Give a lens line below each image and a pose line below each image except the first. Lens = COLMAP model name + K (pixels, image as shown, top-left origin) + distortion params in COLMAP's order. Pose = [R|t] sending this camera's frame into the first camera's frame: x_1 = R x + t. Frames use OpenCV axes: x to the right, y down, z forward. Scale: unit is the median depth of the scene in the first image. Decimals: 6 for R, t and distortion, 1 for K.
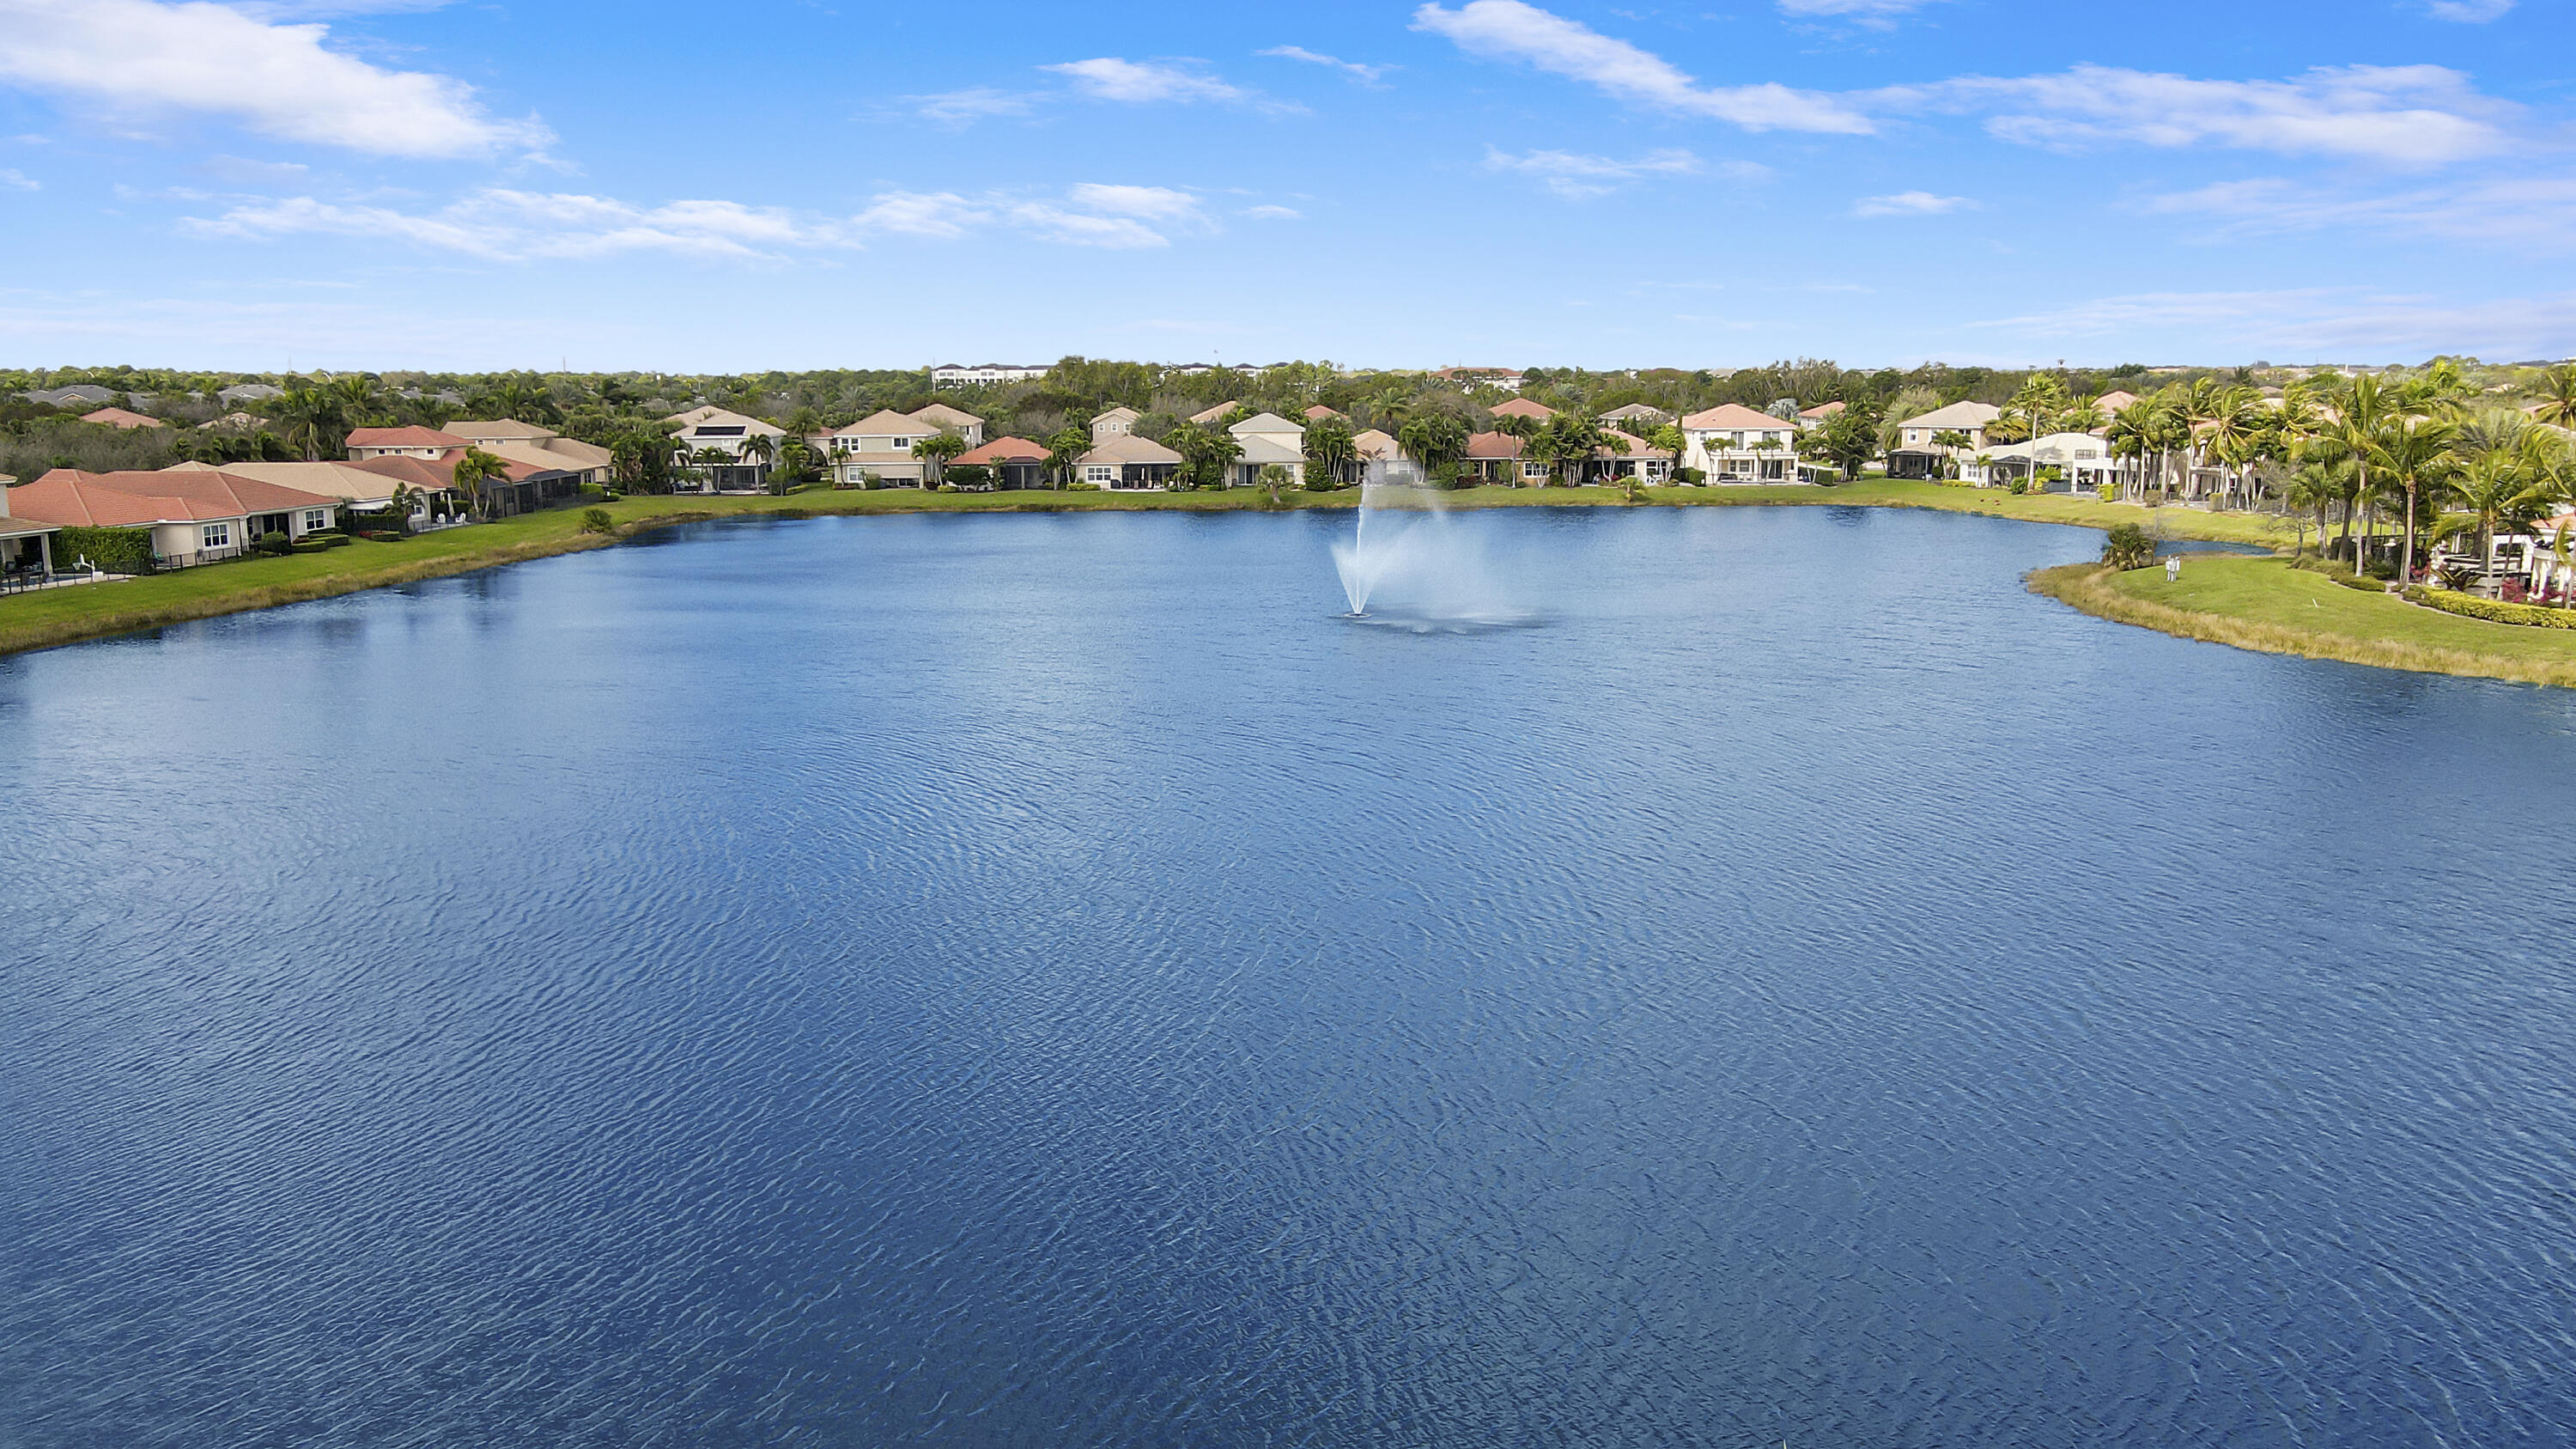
lens RADIAL K [[1838.3, 0, 1288.0], [0, 1838.3, 717.0], [0, 0, 1]] dist [0.012757, 0.005477]
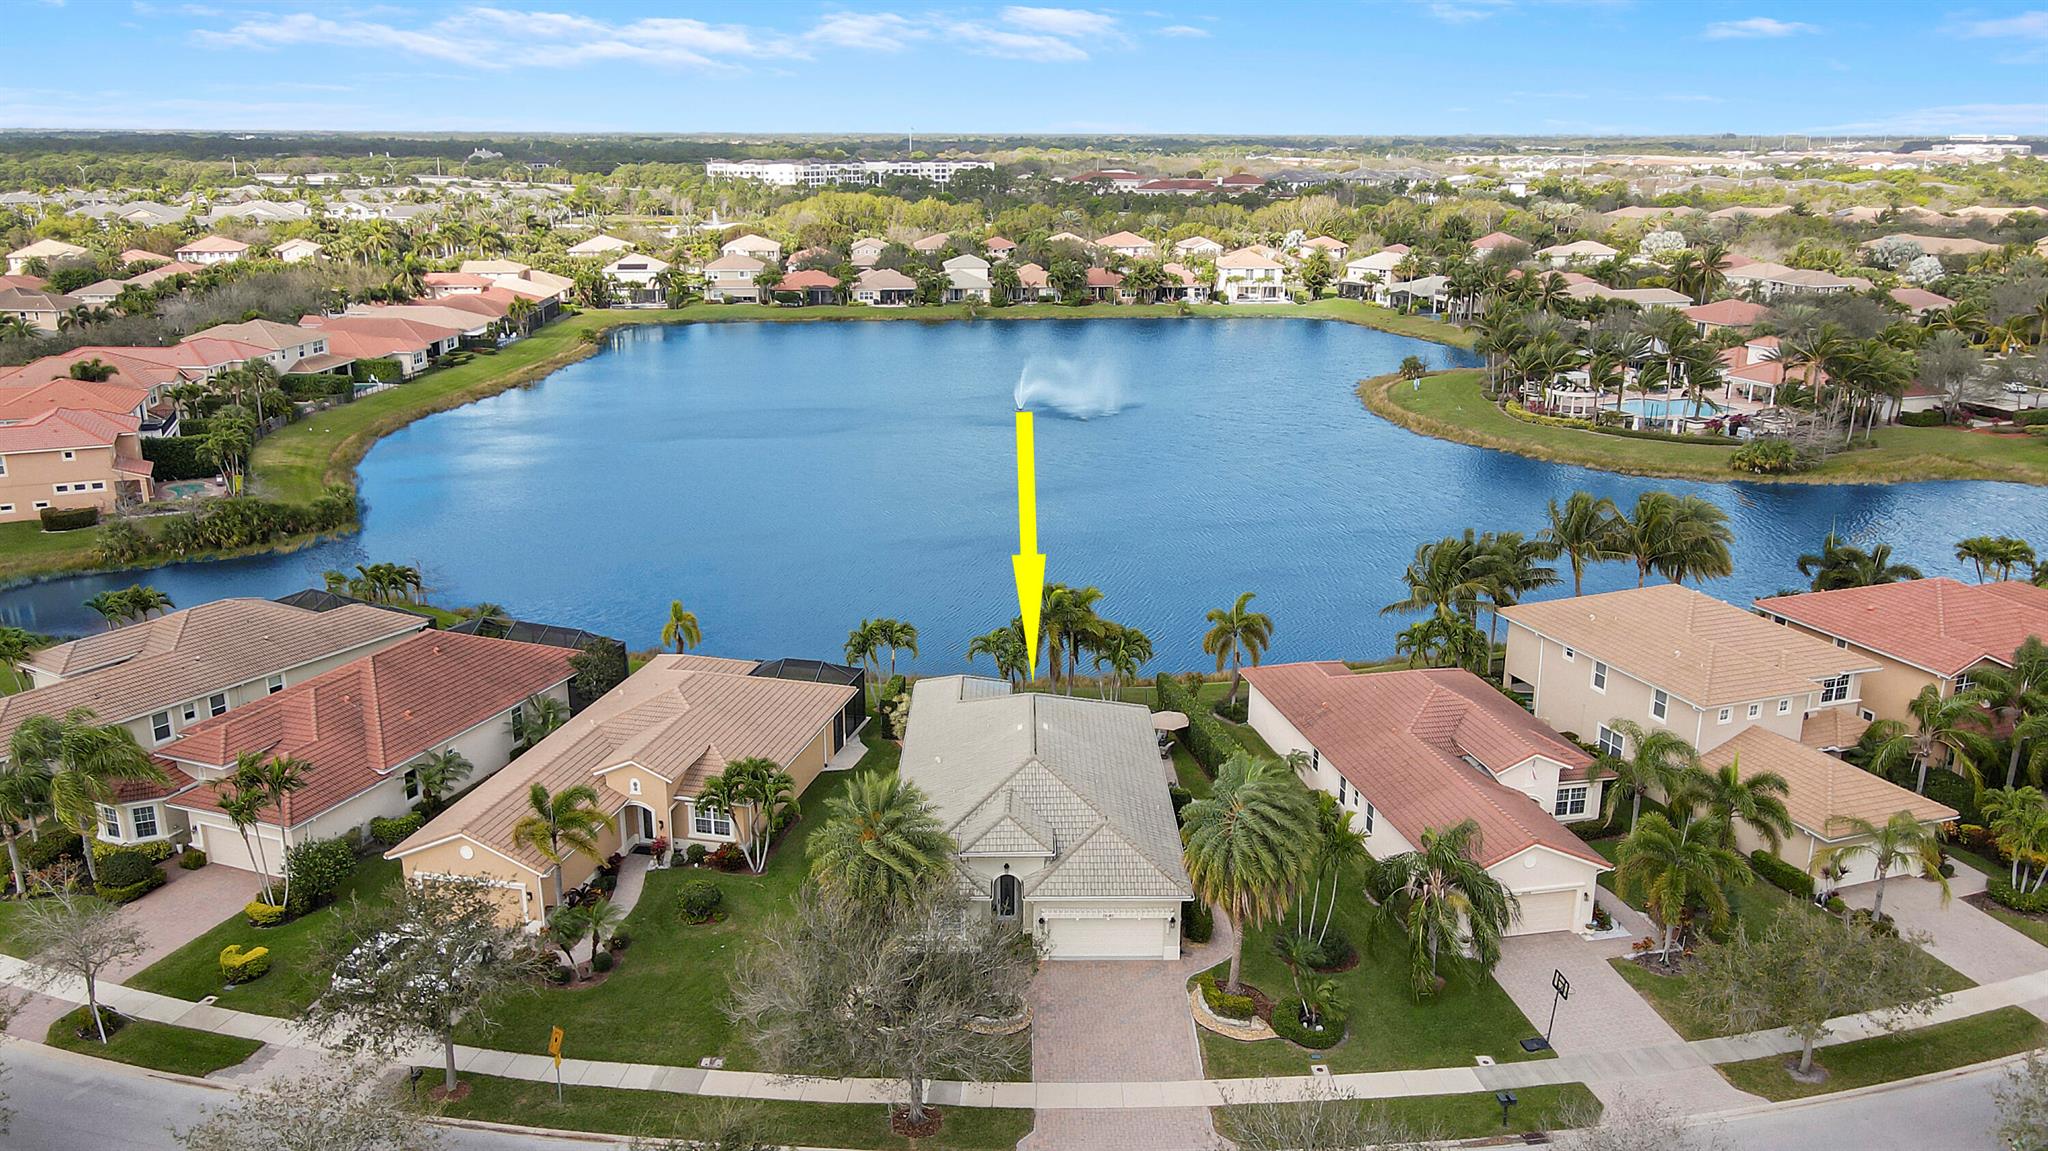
lens RADIAL K [[1465.6, 0, 1024.0], [0, 1465.6, 575.5], [0, 0, 1]] dist [0.003850, 0.002388]
pose [[0.999270, -0.005264, 0.037830, -0.011686], [0.000995, 0.993709, 0.111986, -0.029036], [-0.038182, -0.111867, 0.992989, -0.348310]]
